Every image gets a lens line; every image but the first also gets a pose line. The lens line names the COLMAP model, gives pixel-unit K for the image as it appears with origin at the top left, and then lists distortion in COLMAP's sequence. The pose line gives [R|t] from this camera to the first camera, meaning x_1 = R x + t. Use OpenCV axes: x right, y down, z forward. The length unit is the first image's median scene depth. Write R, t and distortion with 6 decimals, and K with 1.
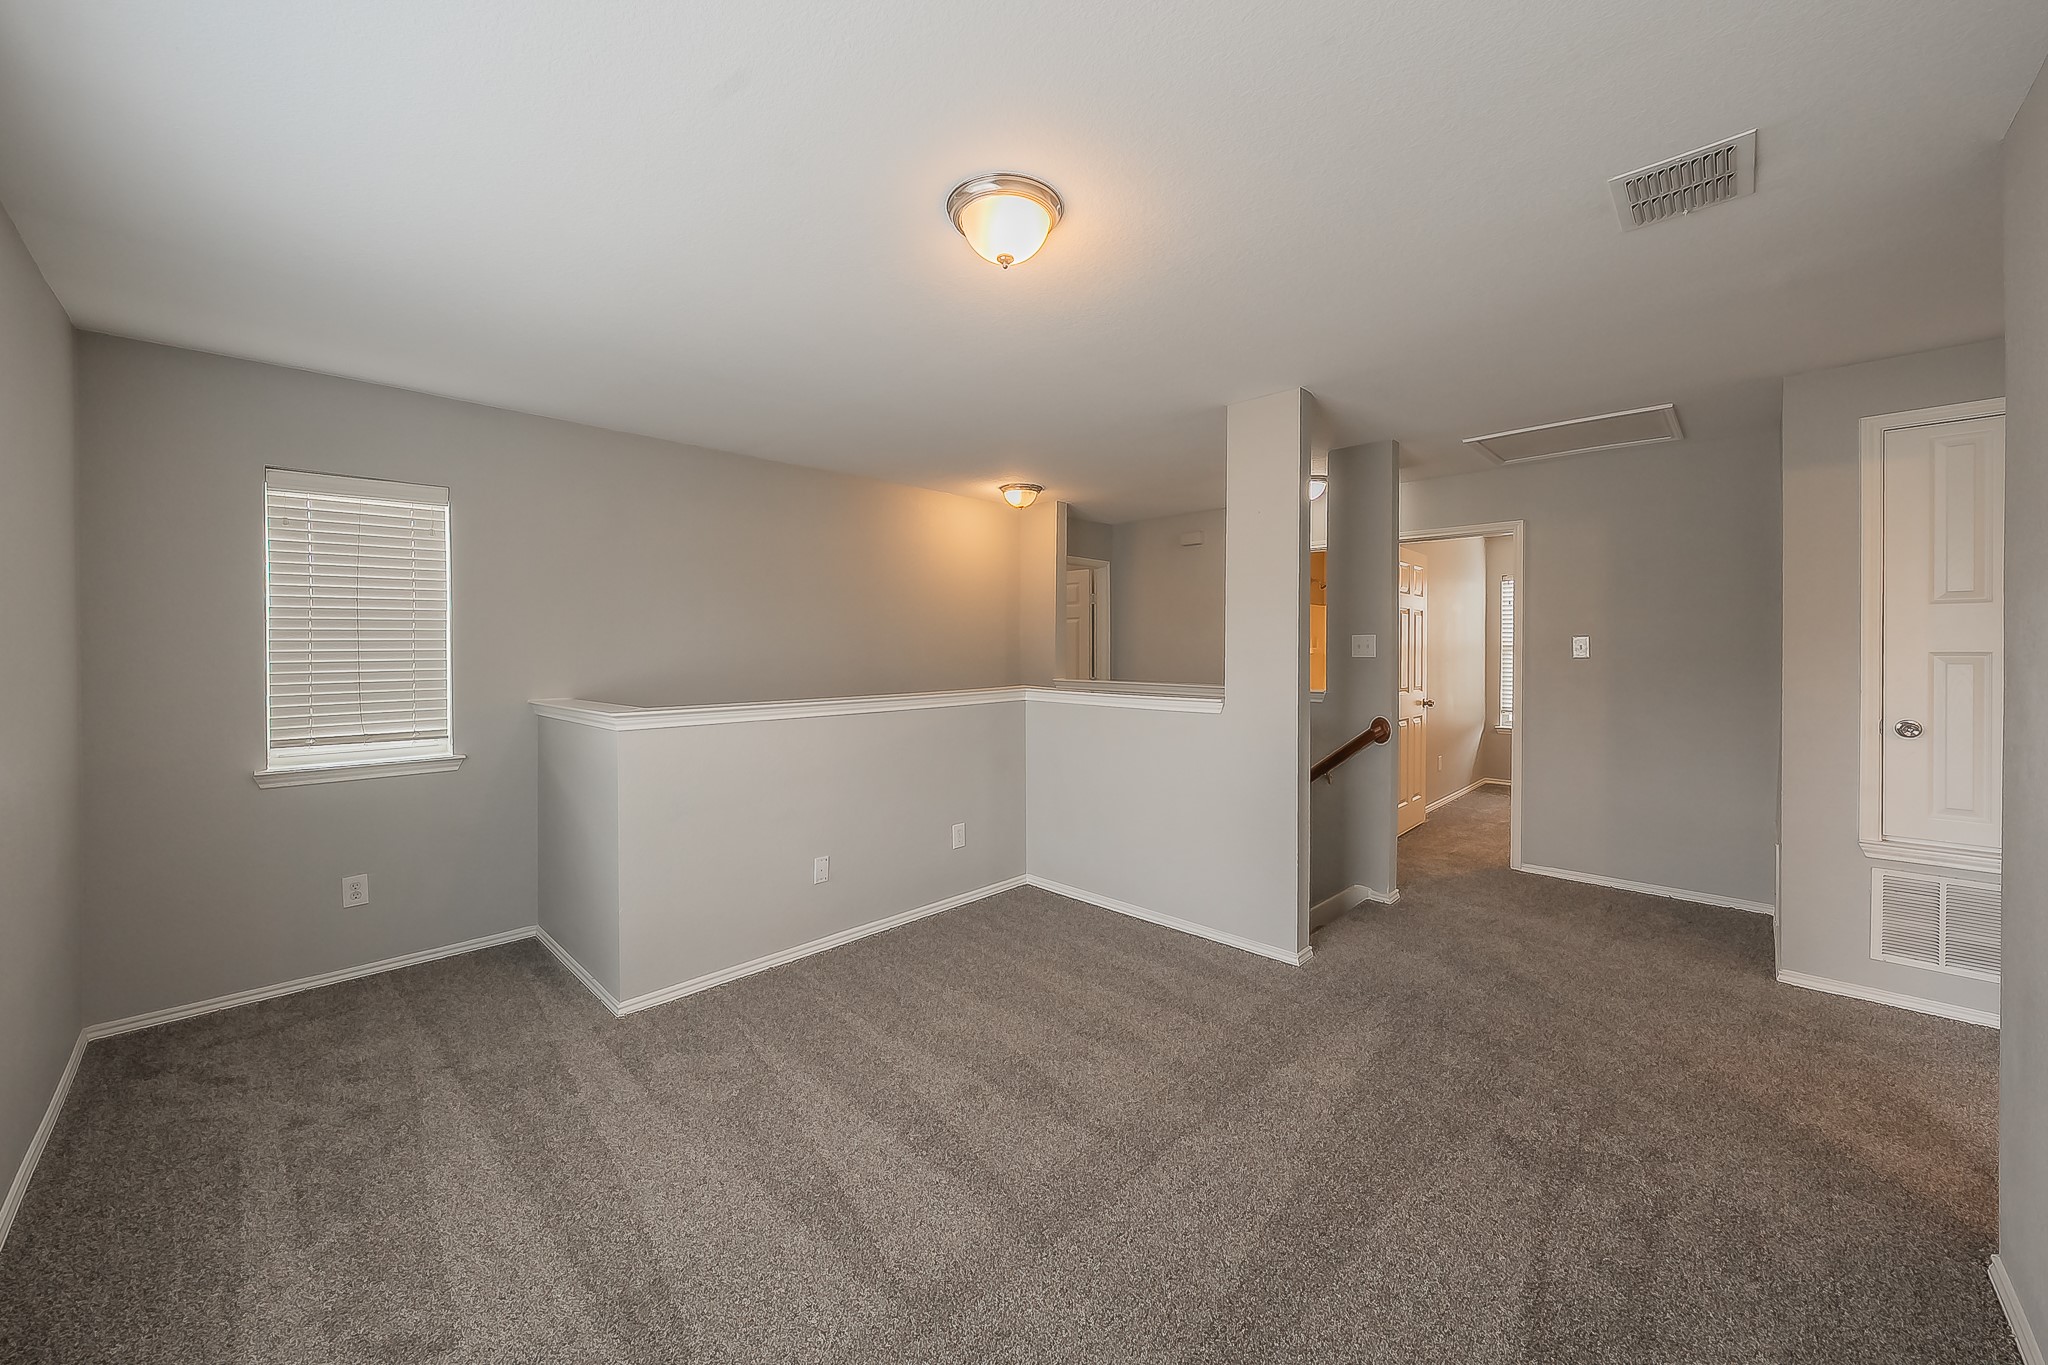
lens RADIAL K [[732.4, 0, 1056.4], [0, 732.4, 659.3], [0, 0, 1]] dist [-0.001963, 0.000155]
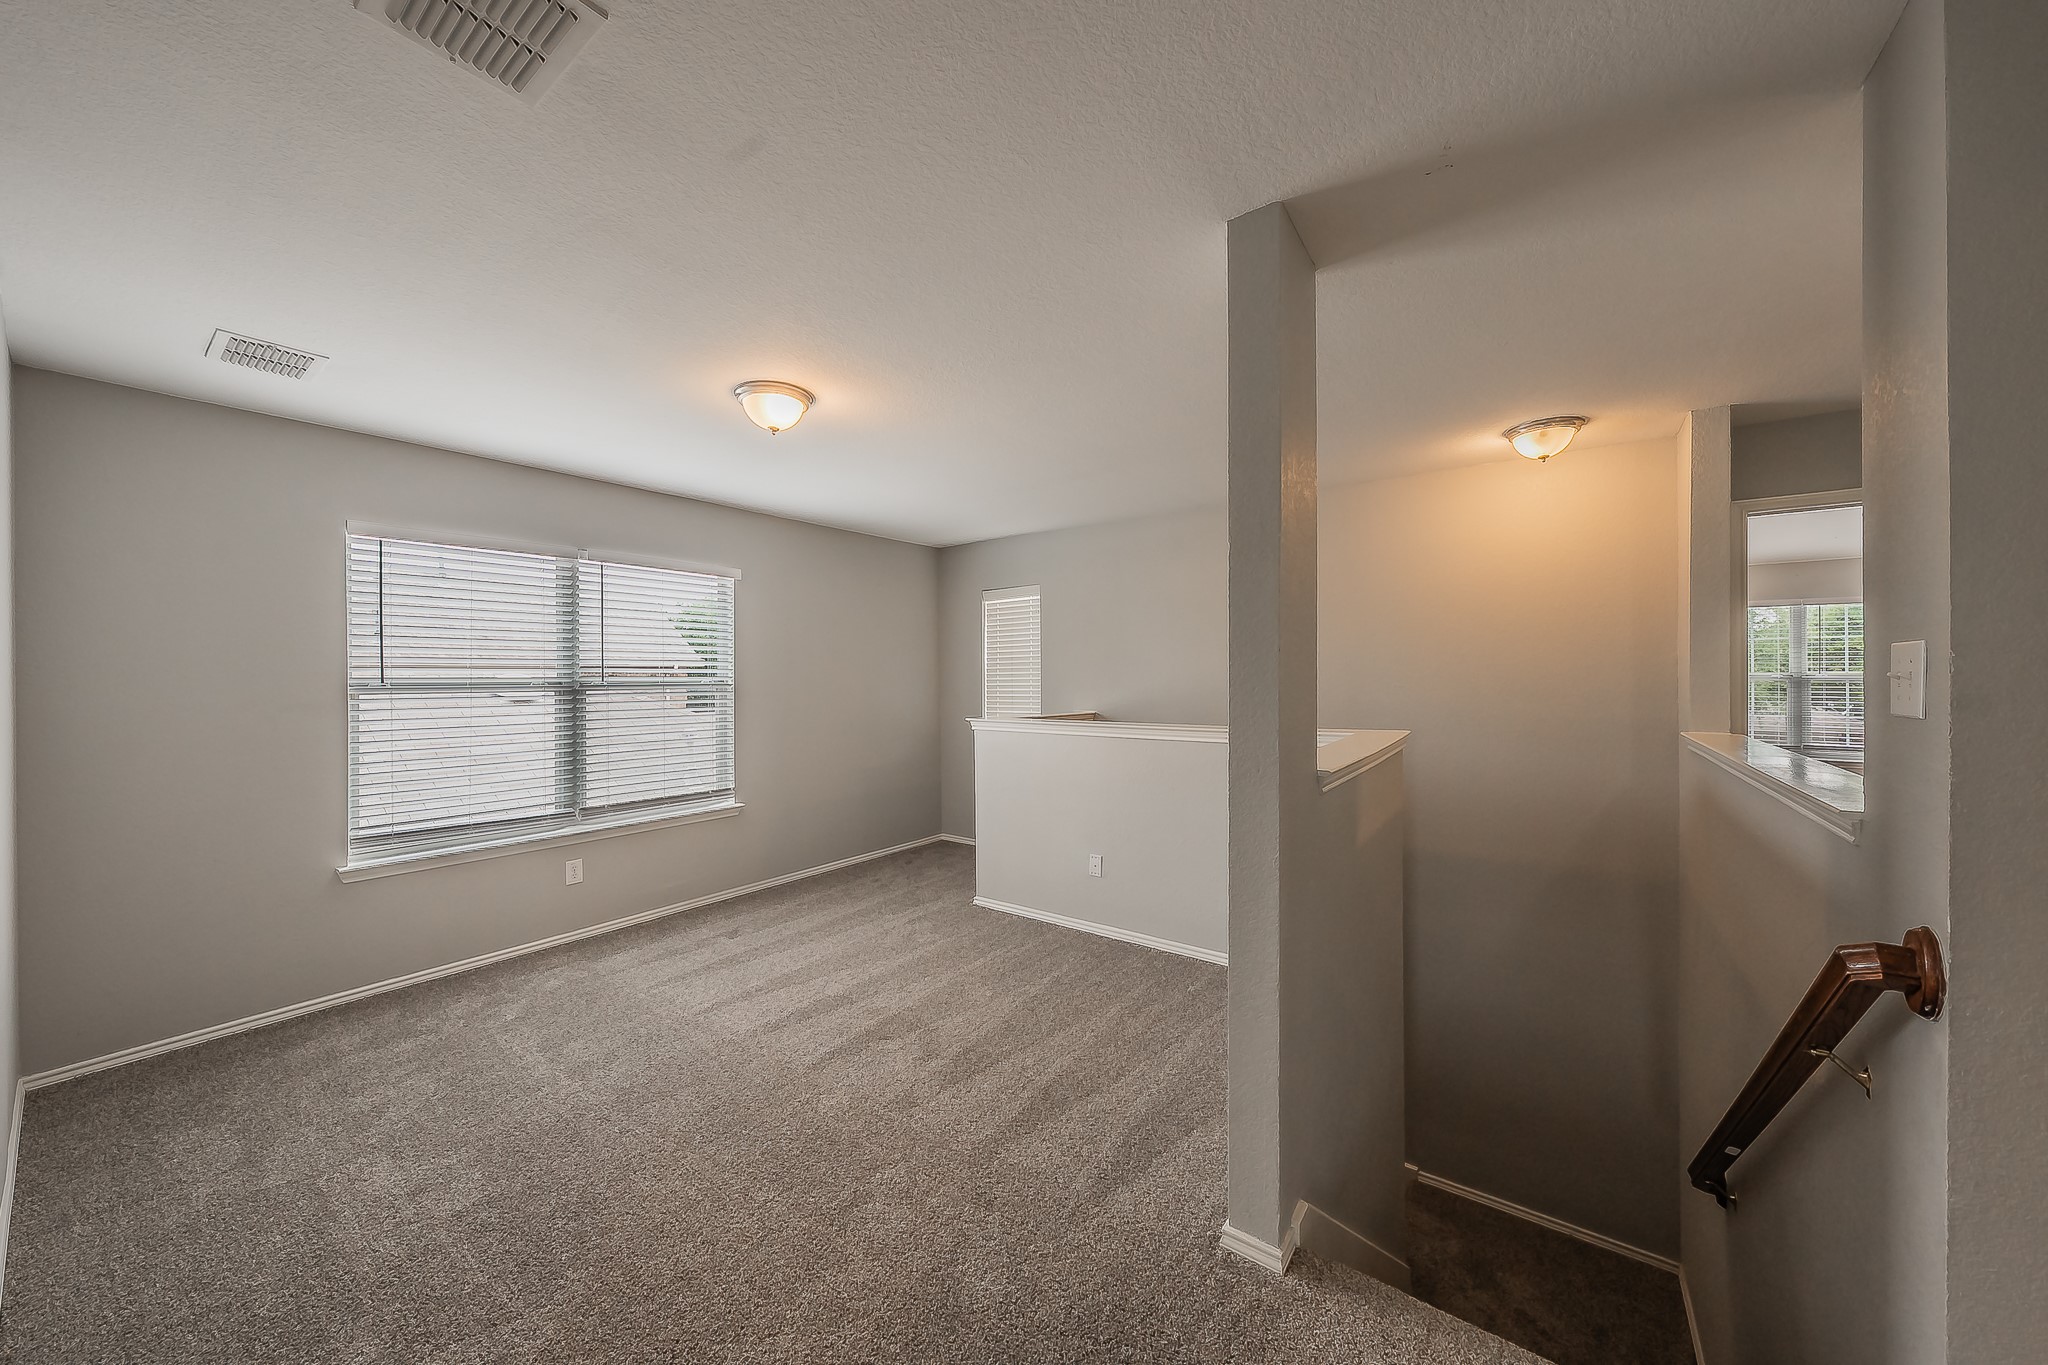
lens RADIAL K [[732.4, 0, 1023.6], [0, 732.4, 675.7], [0, 0, 1]] dist [-0.001963, 0.000155]
pose [[0.118278, 0.007082, -0.992955, 1.112553], [-0.011939, 0.999912, 0.005709, -0.032809], [0.992909, 0.011179, 0.118352, 0.981956]]
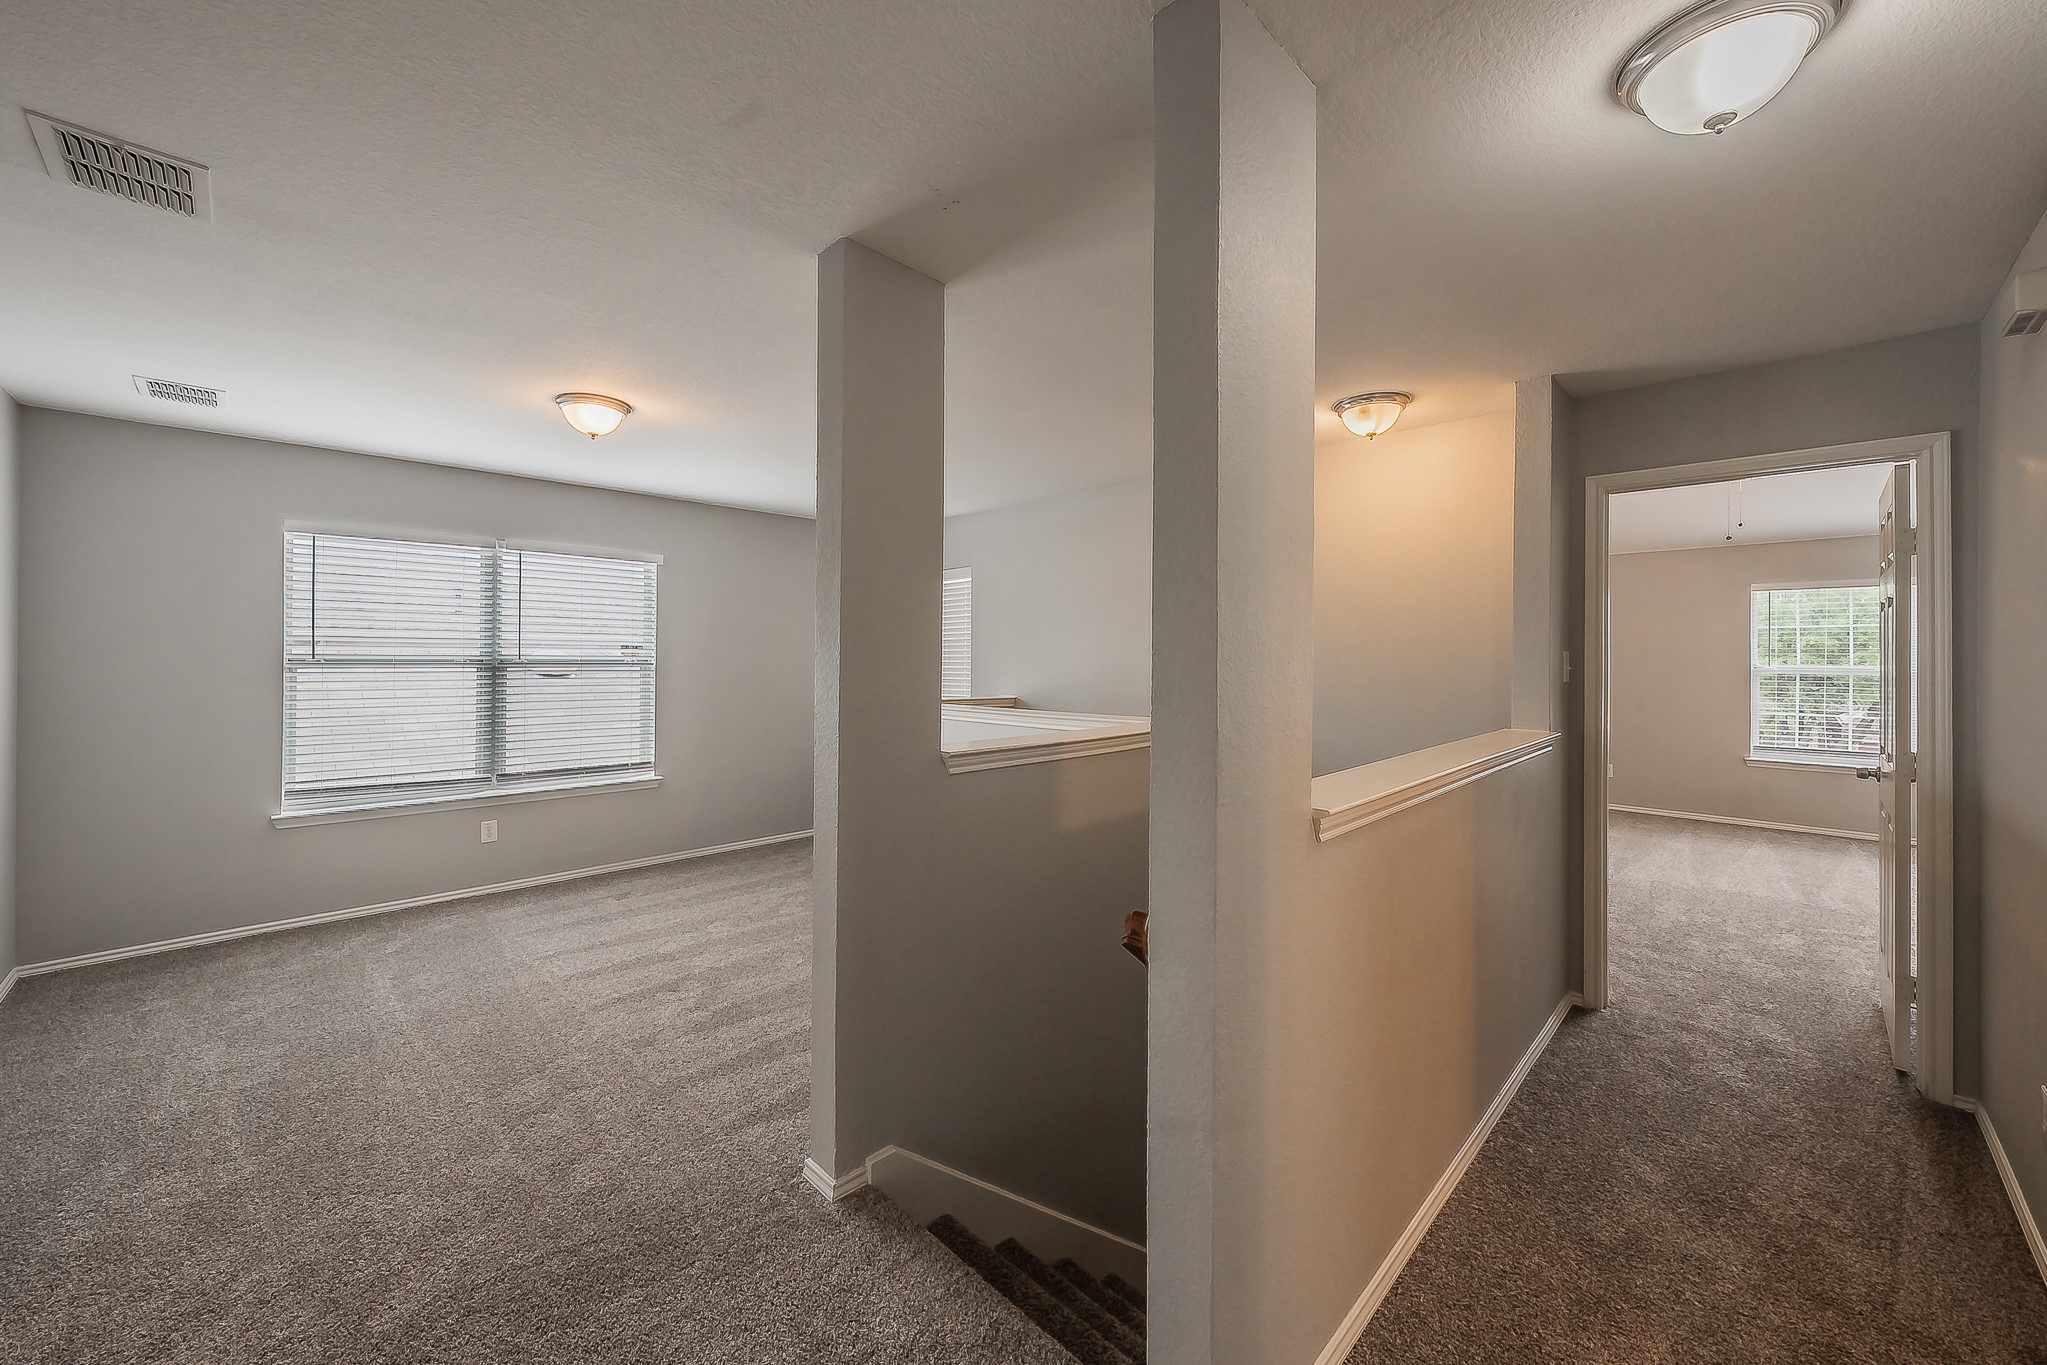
lens RADIAL K [[788.6, 0, 1005.1], [0, 788.6, 654.3], [0, 0, 1]] dist [-0.000930, 0.000086]
pose [[-0.031506, 0.003481, -0.999498, 1.271776], [-0.022848, 0.999730, 0.004202, -0.047242], [0.999242, 0.022969, -0.031418, 1.489892]]
